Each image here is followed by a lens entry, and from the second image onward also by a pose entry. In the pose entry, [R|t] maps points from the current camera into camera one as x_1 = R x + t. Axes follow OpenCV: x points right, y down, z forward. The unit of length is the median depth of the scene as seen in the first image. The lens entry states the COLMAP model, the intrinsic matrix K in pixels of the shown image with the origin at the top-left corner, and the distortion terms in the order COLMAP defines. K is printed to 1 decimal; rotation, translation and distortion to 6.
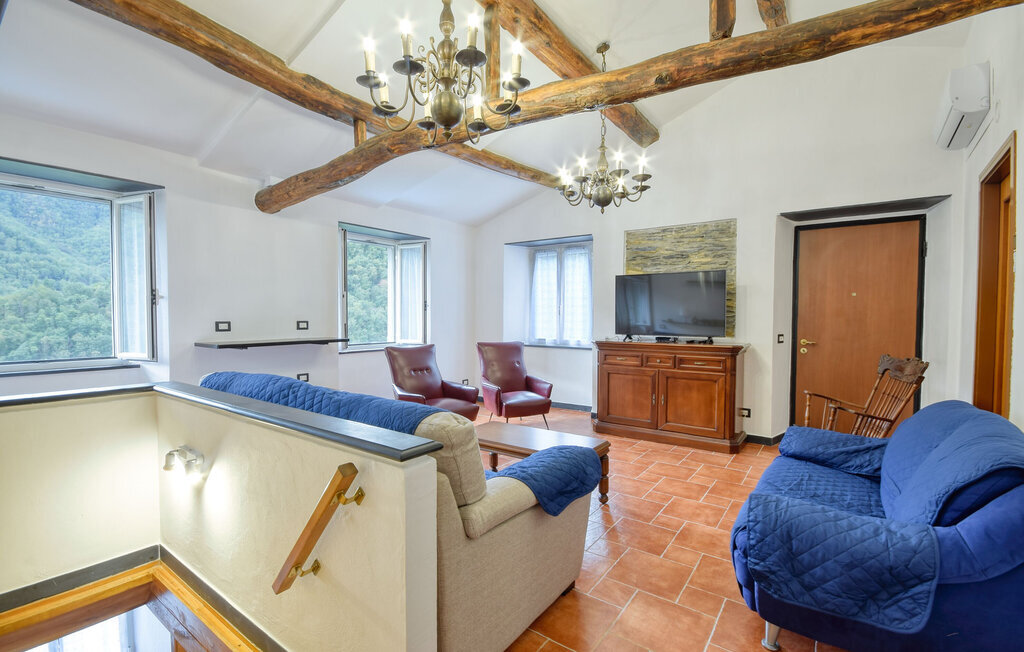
lens RADIAL K [[458.5, 0, 509.5], [0, 458.5, 331.9], [0, 0, 1]] dist [-0.000088, -0.007529]
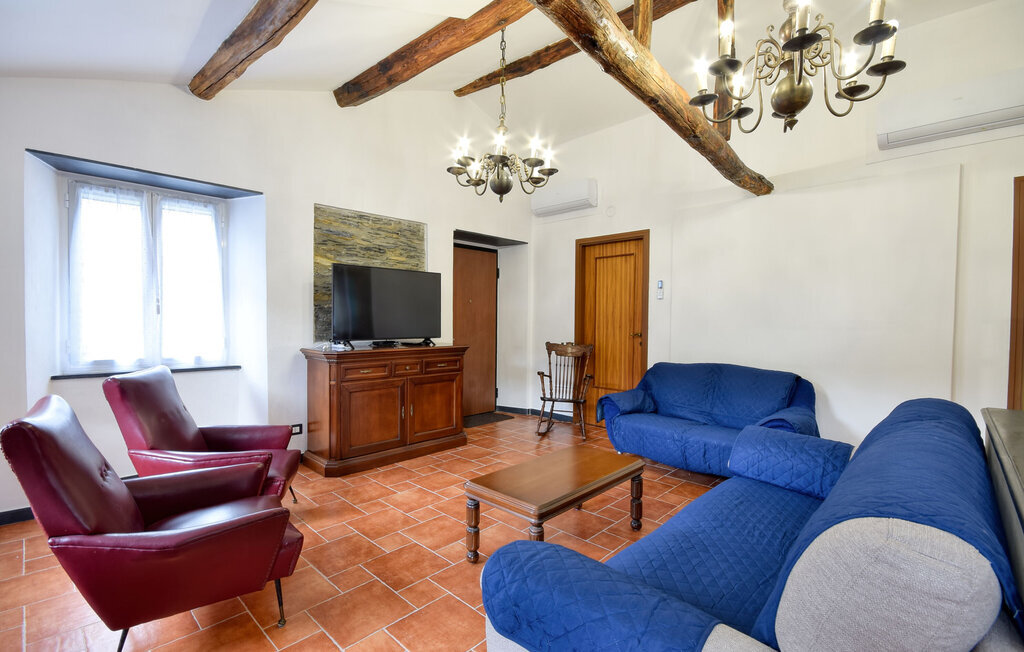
lens RADIAL K [[458.5, 0, 509.5], [0, 458.5, 331.9], [0, 0, 1]] dist [-0.000088, -0.007529]
pose [[0.143873, -0.031873, 0.989083, -0.516610], [0.024502, 0.999289, 0.028638, -0.026886], [-0.989293, 0.020114, 0.144551, 0.664483]]
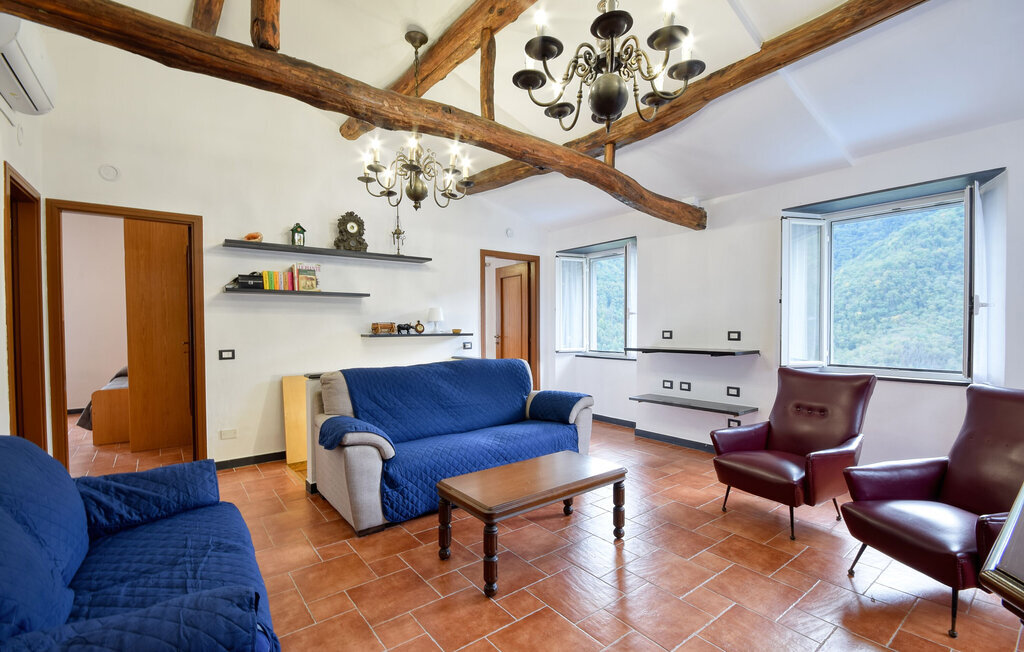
lens RADIAL K [[458.5, 0, 509.5], [0, 458.5, 331.9], [0, 0, 1]] dist [-0.000088, -0.007529]
pose [[-0.297506, 0.007166, -0.954693, 0.570160], [-0.034432, 0.999241, 0.018230, -0.023174], [0.954099, 0.038296, -0.297034, 0.815187]]
